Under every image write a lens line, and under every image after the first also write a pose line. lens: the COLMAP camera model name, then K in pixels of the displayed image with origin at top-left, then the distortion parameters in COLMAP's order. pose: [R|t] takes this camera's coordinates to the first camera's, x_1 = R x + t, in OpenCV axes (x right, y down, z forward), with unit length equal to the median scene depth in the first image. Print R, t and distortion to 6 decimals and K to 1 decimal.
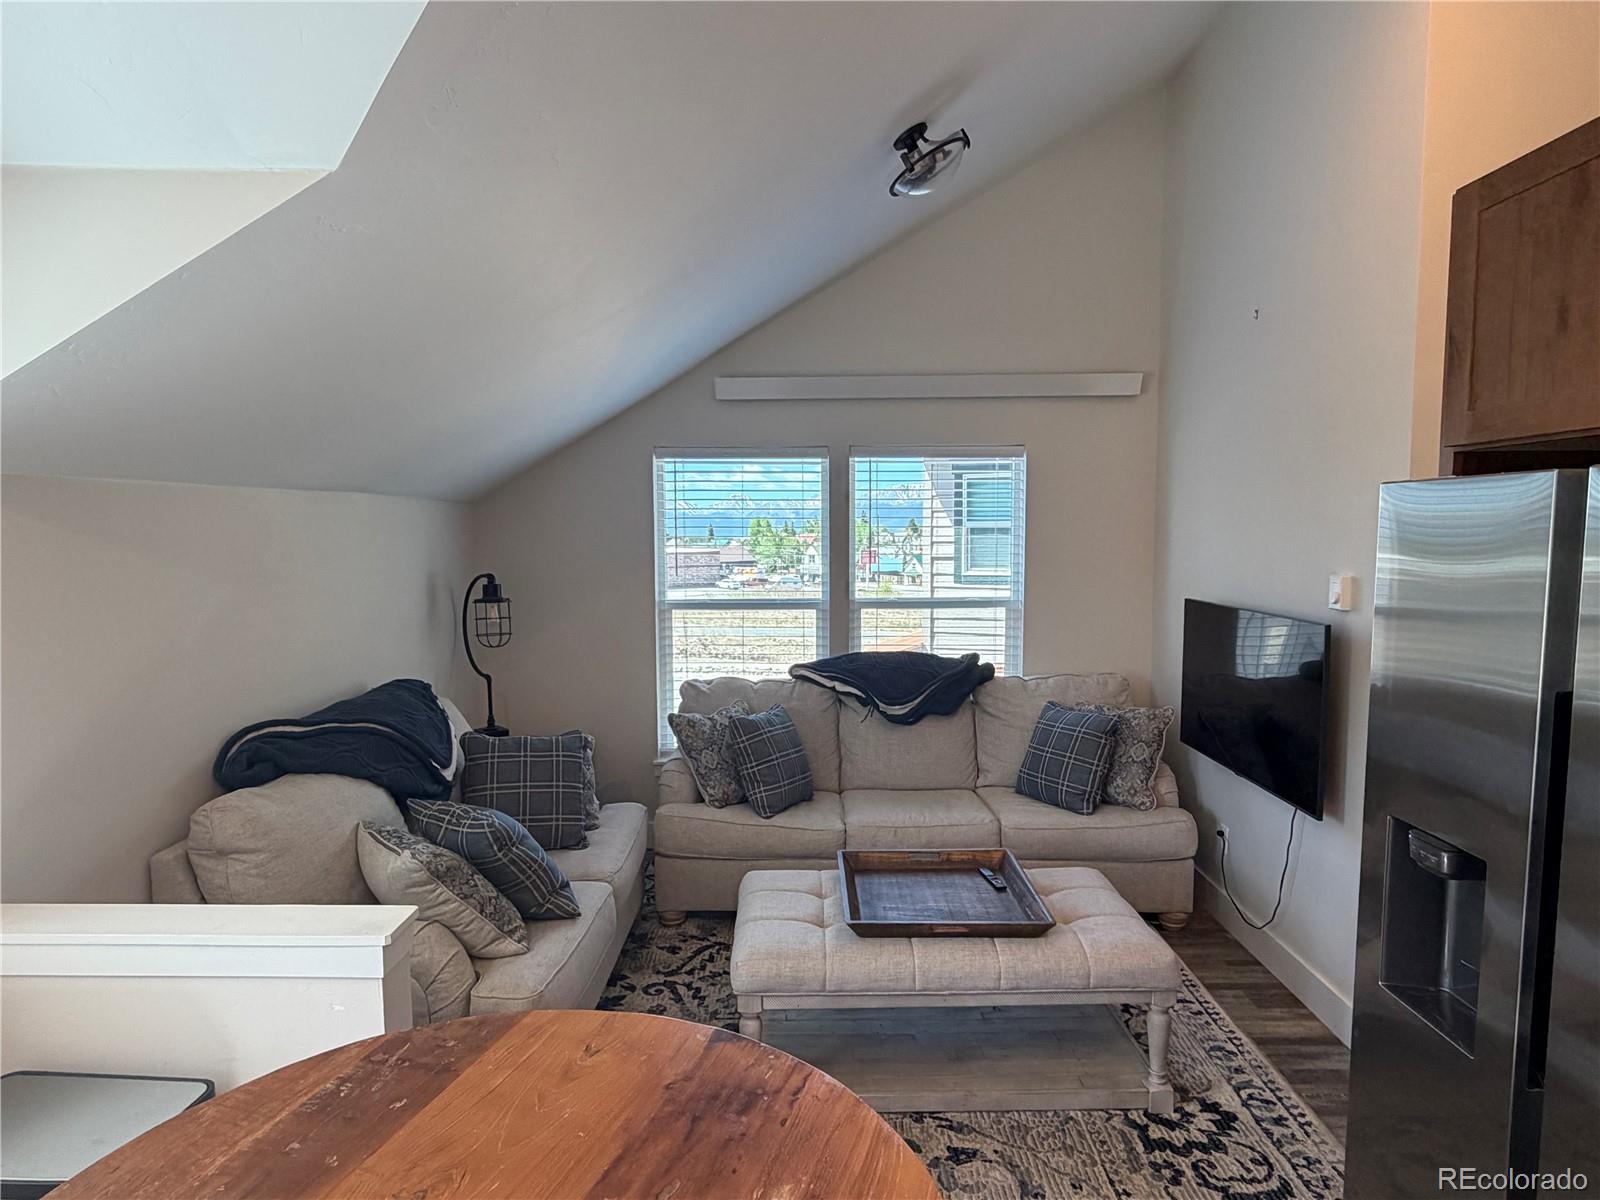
lens RADIAL K [[920.7, 0, 798.9], [0, 920.7, 603.7], [0, 0, 1]] dist [-0.004071, 0.002555]
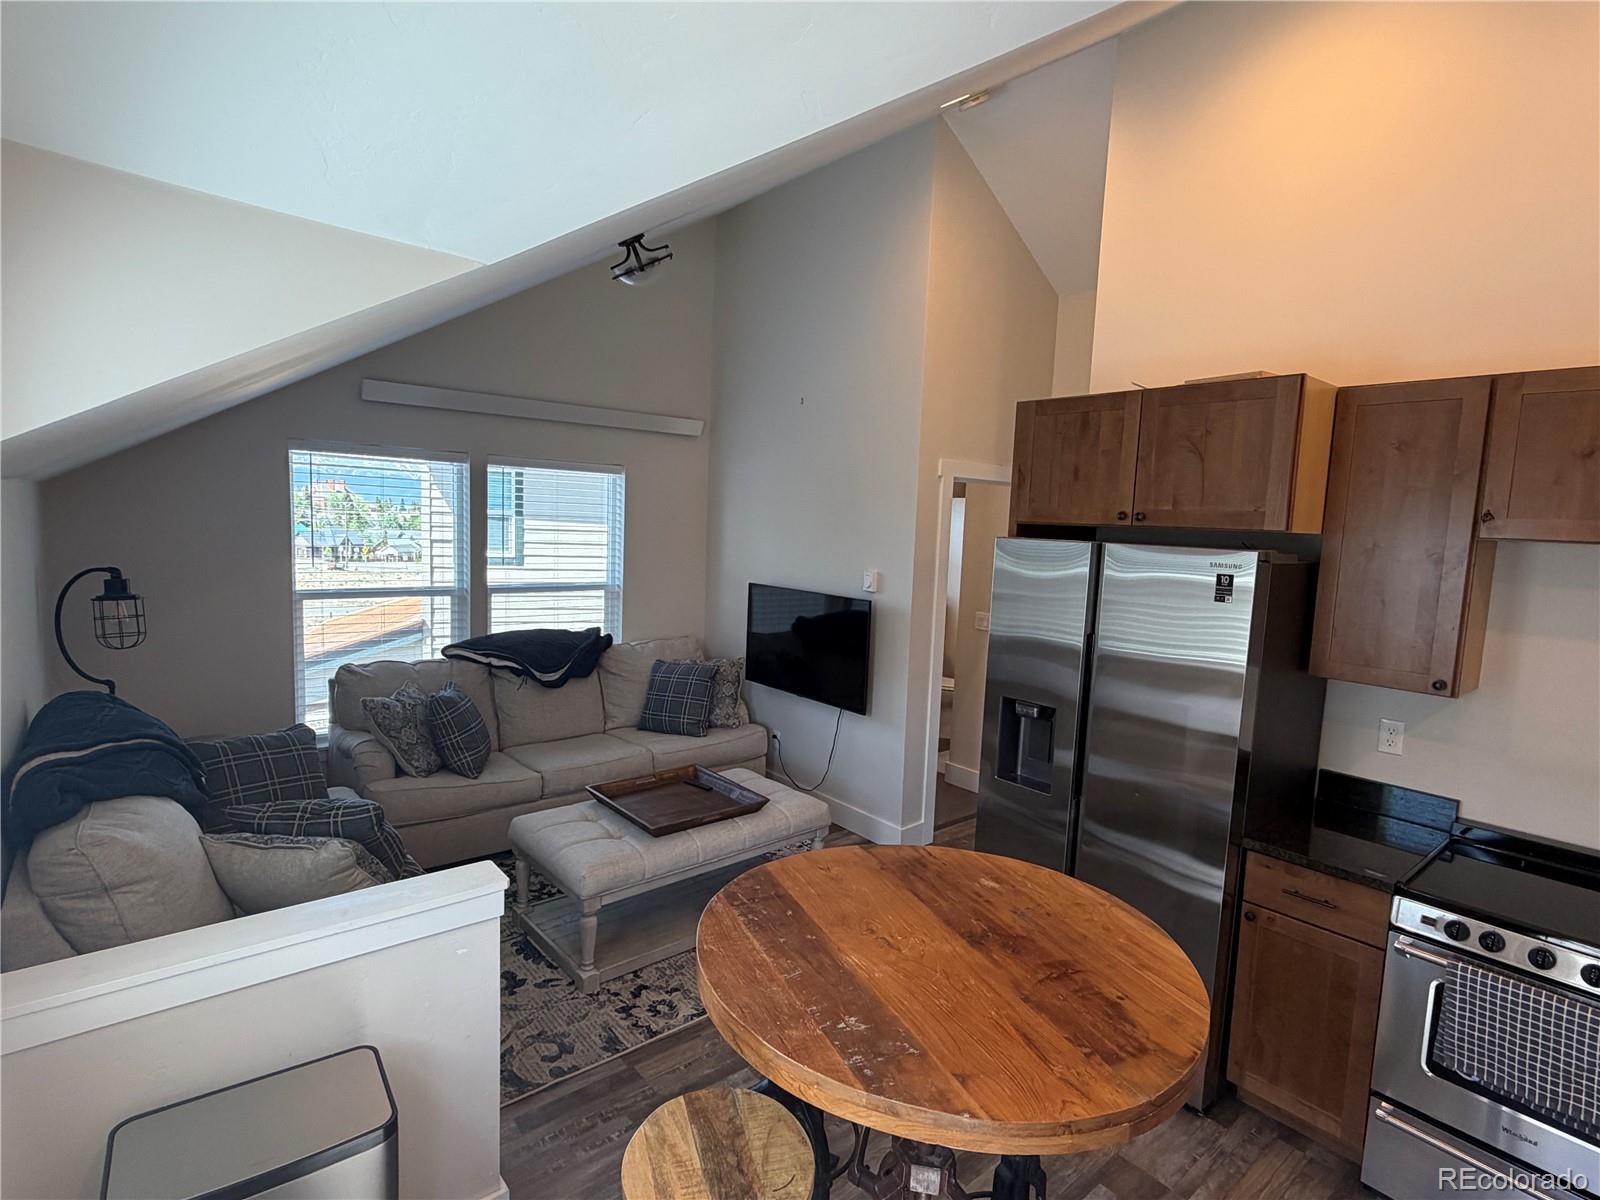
lens RADIAL K [[809.4, 0, 802.2], [0, 809.4, 599.5], [0, 0, 1]] dist [-0.000485, 0.000110]
pose [[0.755107, -0.030605, 0.654887, -0.351544], [0.009263, 0.999308, 0.036021, -0.023984], [-0.655536, -0.021134, 0.754868, -0.036549]]
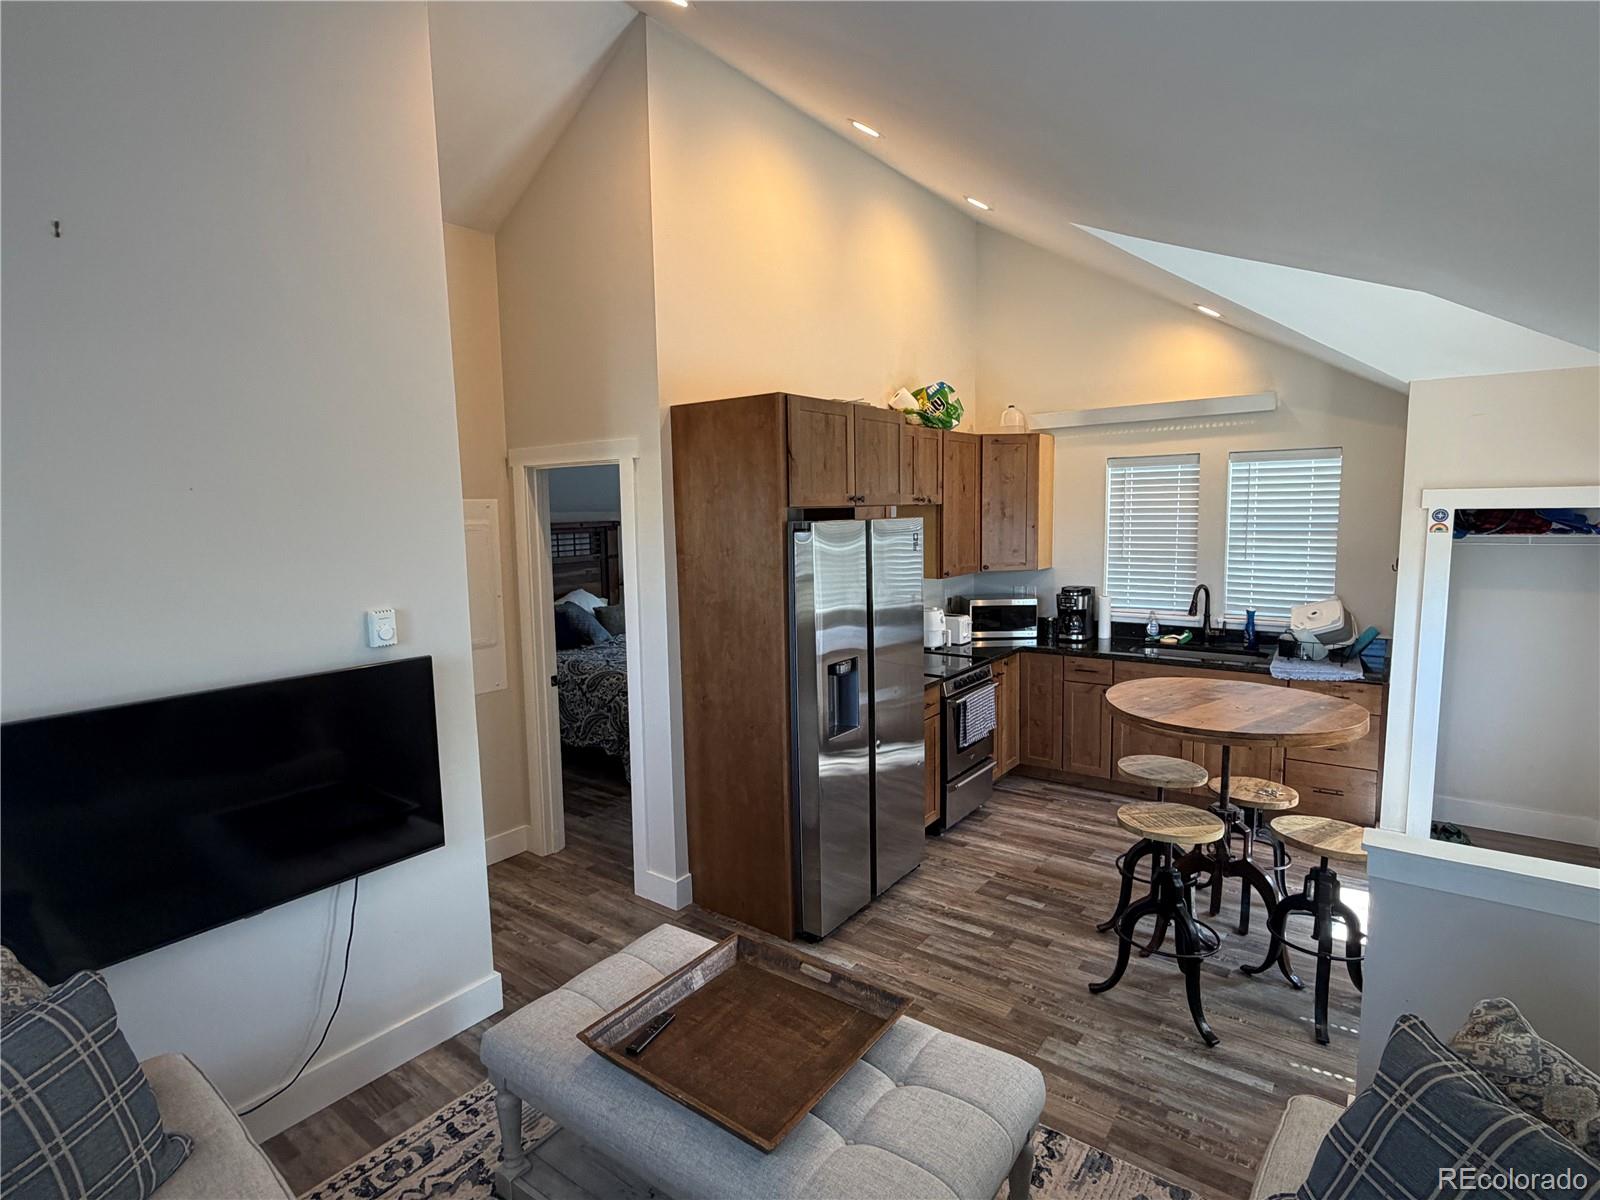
lens RADIAL K [[809.4, 0, 802.6], [0, 809.4, 604.9], [0, 0, 1]] dist [-0.000485, 0.000110]
pose [[-0.808109, -0.050806, 0.586838, -0.189024], [0.067345, 0.981771, 0.177736, -0.111251], [-0.585170, 0.183151, -0.789957, 1.007275]]
